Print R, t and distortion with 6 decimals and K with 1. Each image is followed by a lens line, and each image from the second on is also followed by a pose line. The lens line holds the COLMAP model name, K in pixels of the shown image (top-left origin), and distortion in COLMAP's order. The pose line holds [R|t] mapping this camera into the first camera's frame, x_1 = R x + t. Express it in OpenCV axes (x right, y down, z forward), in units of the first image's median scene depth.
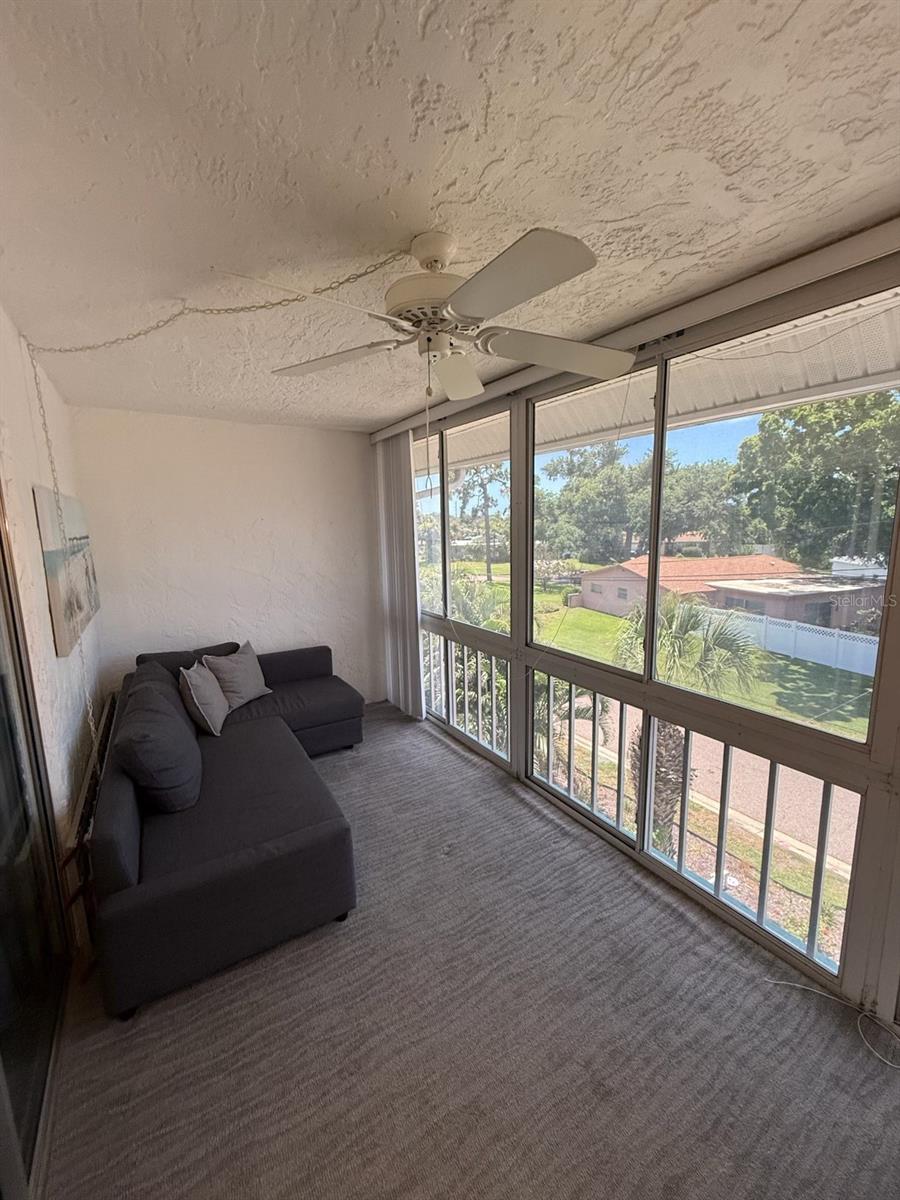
lens RADIAL K [[480.3, 0, 444.9], [0, 480.3, 605.4], [0, 0, 1]] dist [-0.000186, 0.000108]
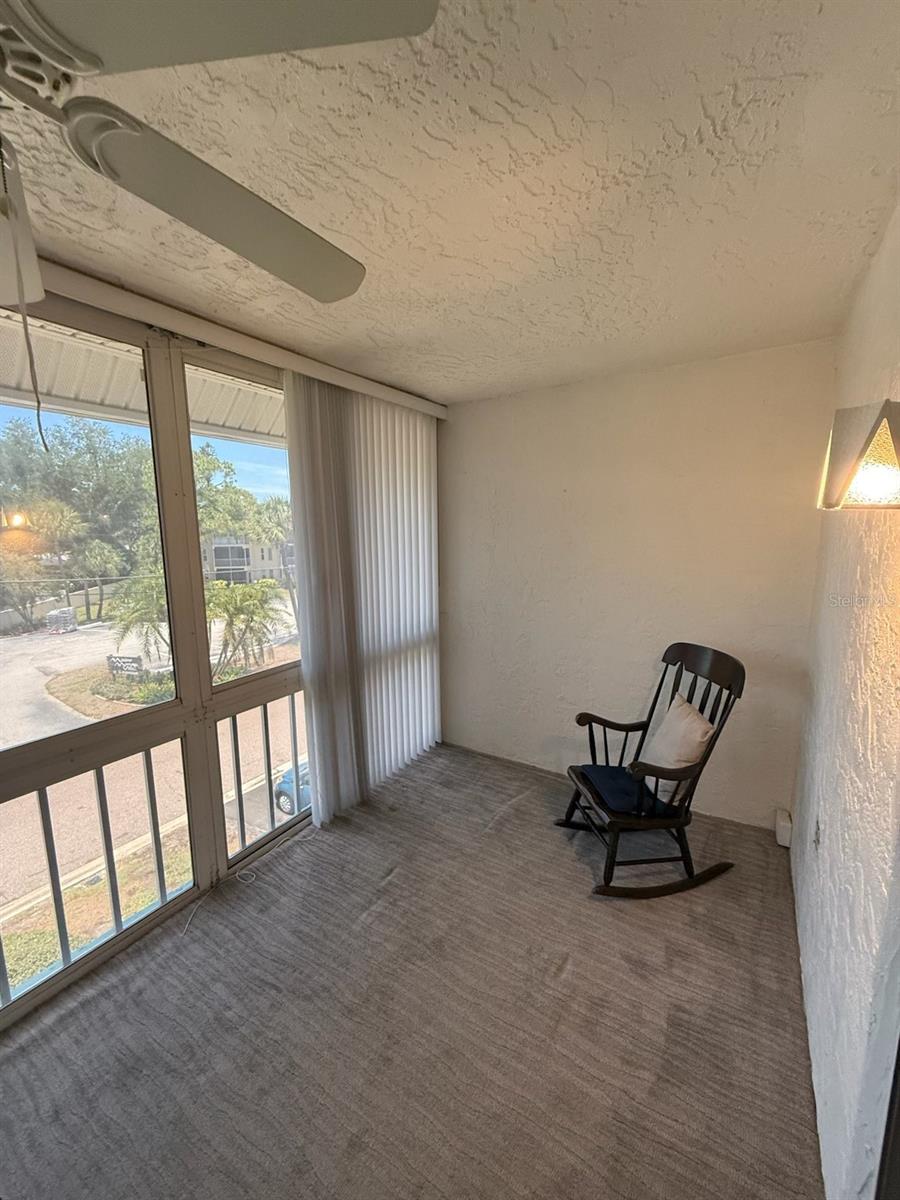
lens RADIAL K [[480.3, 0, 445.0], [0, 480.3, 595.2], [0, 0, 1]] dist [-0.000186, 0.000108]
pose [[-0.447891, -0.111723, 0.887080, -0.528879], [0.160806, 0.965917, 0.202844, -0.117567], [-0.879508, 0.233500, -0.414660, 0.776504]]
